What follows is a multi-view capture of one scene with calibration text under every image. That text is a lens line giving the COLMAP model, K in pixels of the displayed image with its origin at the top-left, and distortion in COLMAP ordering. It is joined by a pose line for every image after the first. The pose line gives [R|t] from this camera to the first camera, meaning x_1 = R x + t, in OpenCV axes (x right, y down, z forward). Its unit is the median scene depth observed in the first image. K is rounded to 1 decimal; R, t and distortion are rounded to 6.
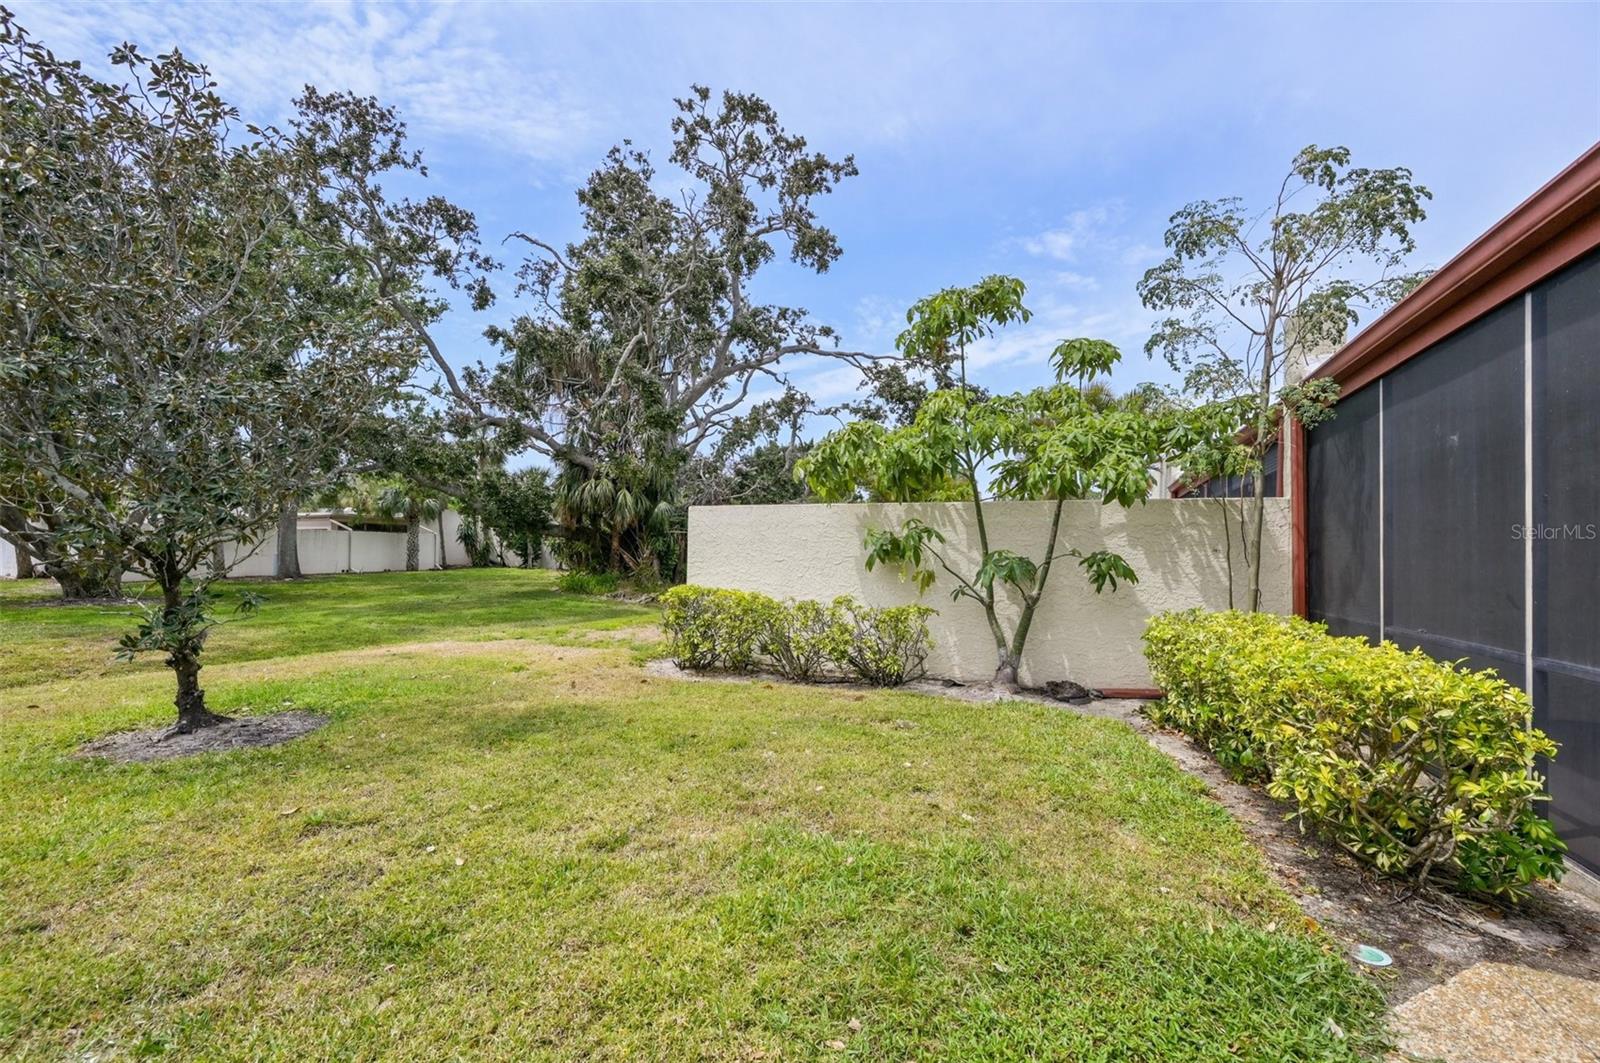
lens RADIAL K [[642.2, 0, 811.6], [0, 642.2, 548.0], [0, 0, 1]] dist [0.000385, -0.000430]
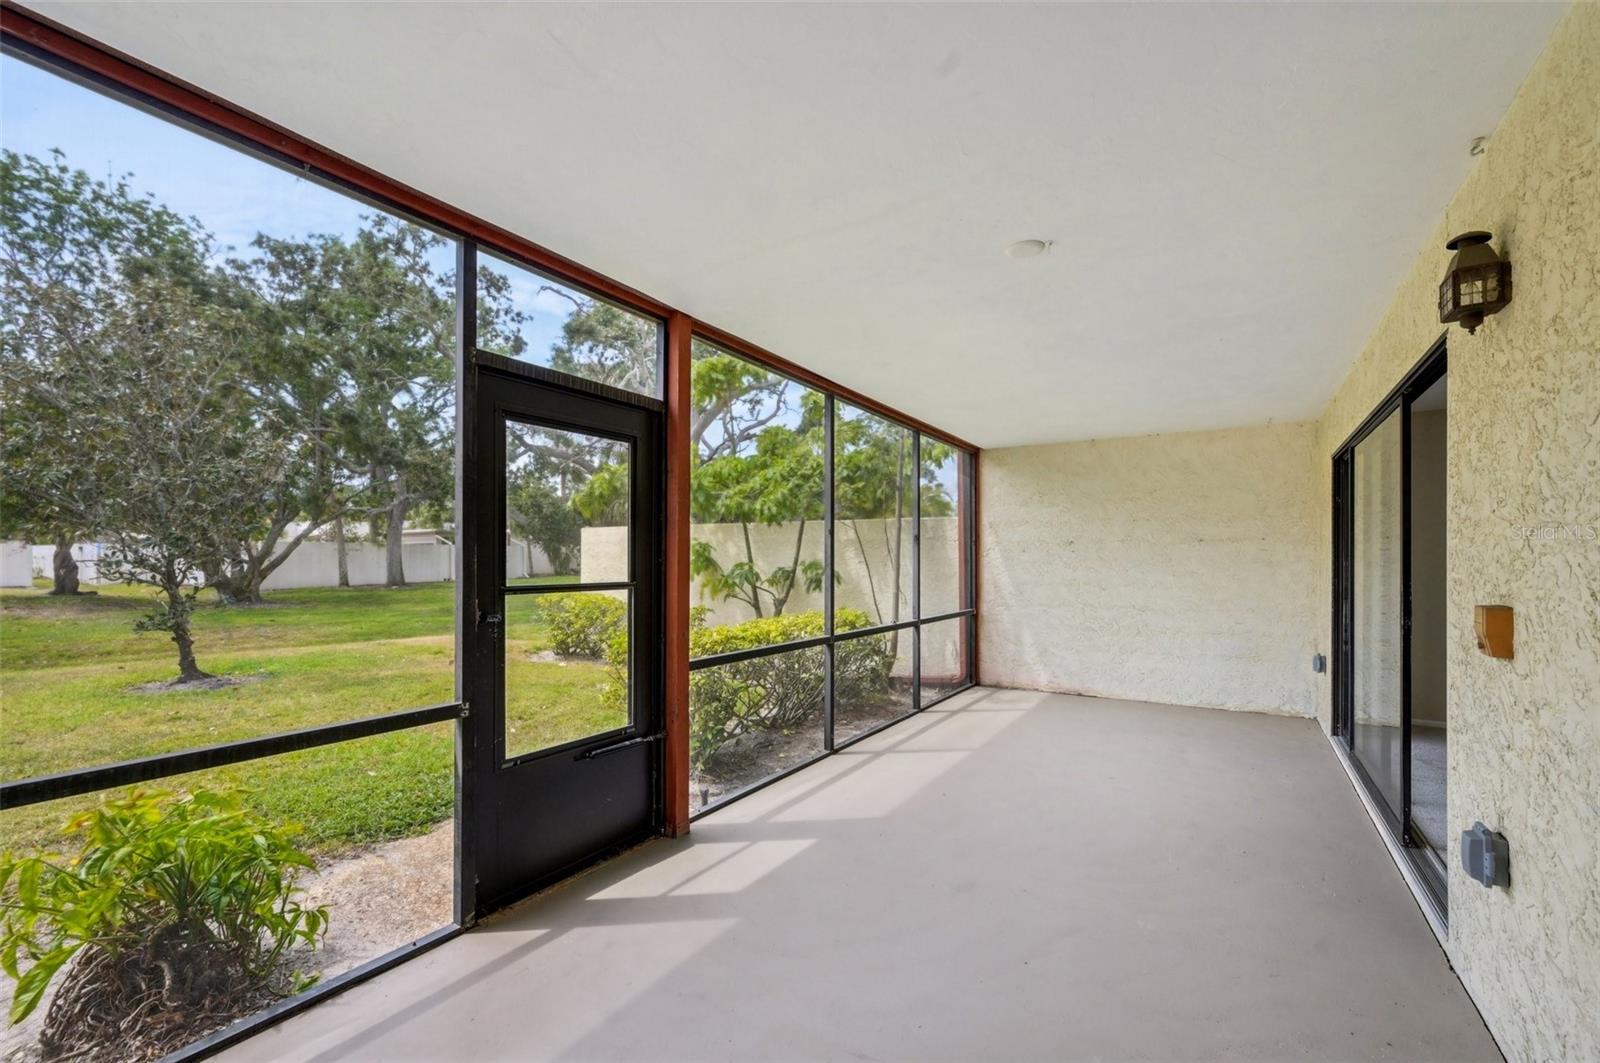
lens RADIAL K [[642.2, 0, 802.8], [0, 642.2, 559.5], [0, 0, 1]] dist [0.000385, -0.000430]
pose [[0.987717, -0.008502, -0.156022, 0.181113], [0.009682, 0.999930, 0.006800, -0.003862], [0.155953, -0.008227, 0.987730, -0.077057]]
